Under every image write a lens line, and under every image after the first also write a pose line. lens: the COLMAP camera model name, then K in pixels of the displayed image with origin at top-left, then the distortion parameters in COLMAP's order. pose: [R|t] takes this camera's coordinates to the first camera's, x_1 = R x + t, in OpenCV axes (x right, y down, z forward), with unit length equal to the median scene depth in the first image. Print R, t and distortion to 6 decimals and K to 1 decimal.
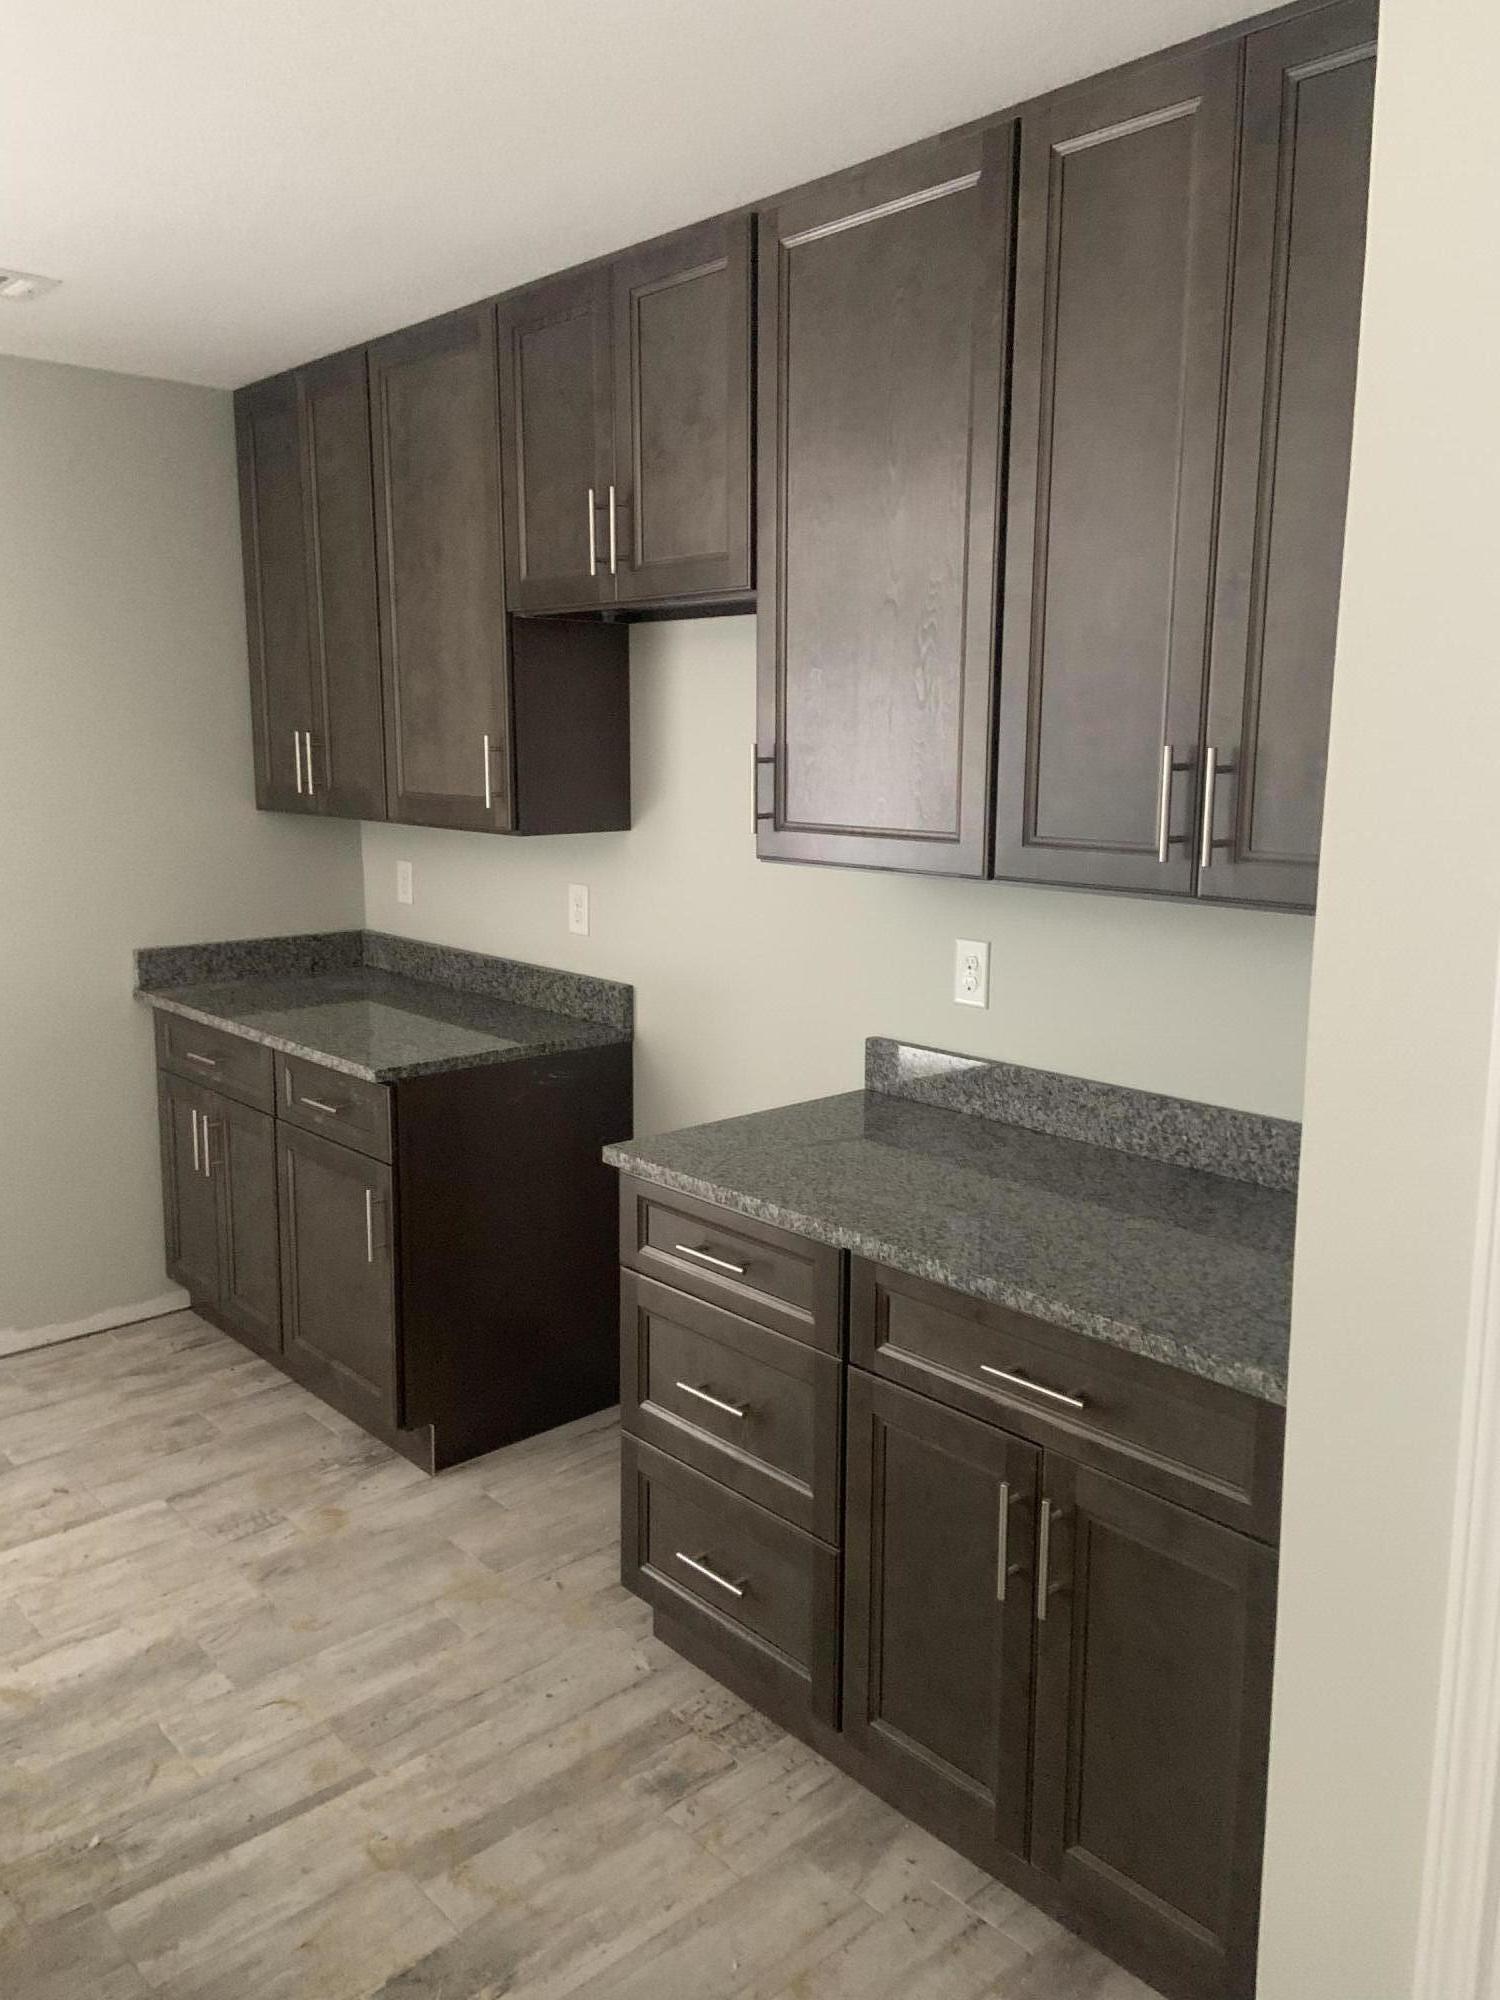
lens RADIAL K [[1540.9, 0, 750.0], [0, 1540.9, 1000.0], [0, 0, 1]] dist [0.000871, 0.000740]
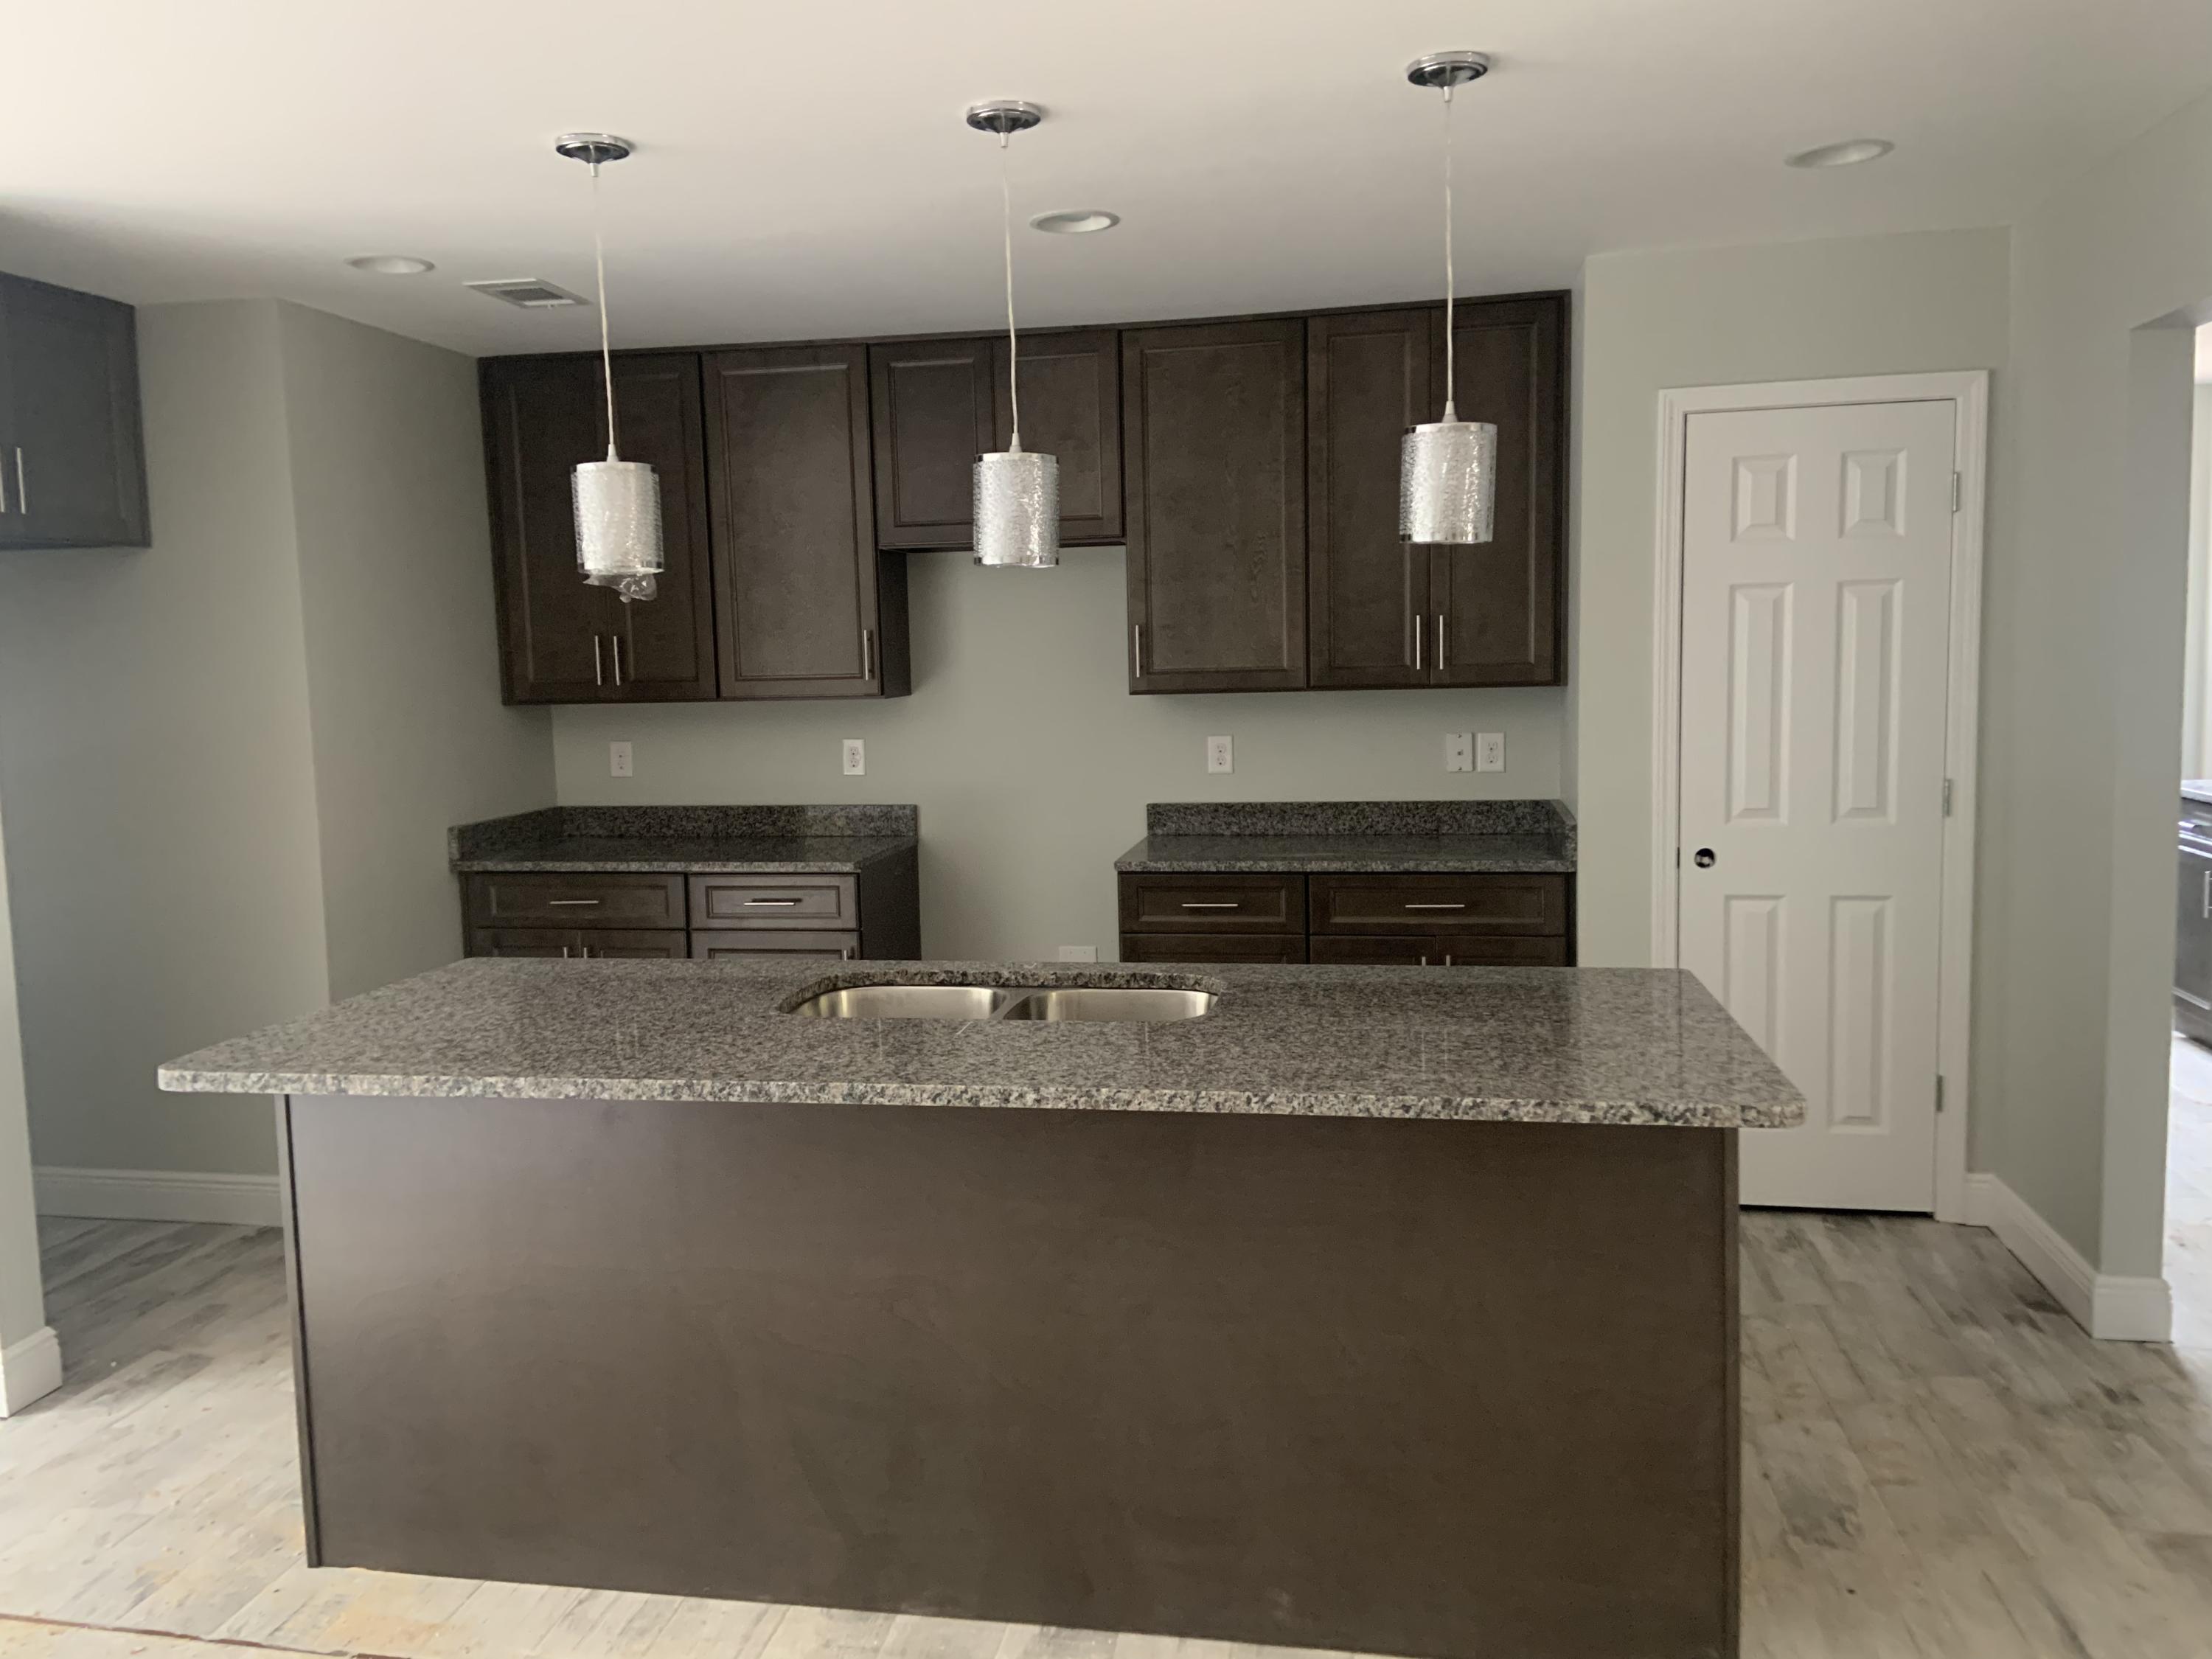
lens RADIAL K [[1704.2, 0, 1106.0], [0, 1704.2, 829.5], [0, 0, 1]] dist [0.000871, 0.000740]
pose [[0.790531, -0.089014, 0.605918, -0.964183], [0.134087, 0.990533, -0.029424, 0.089863], [-0.597563, 0.104507, 0.794983, -0.380295]]
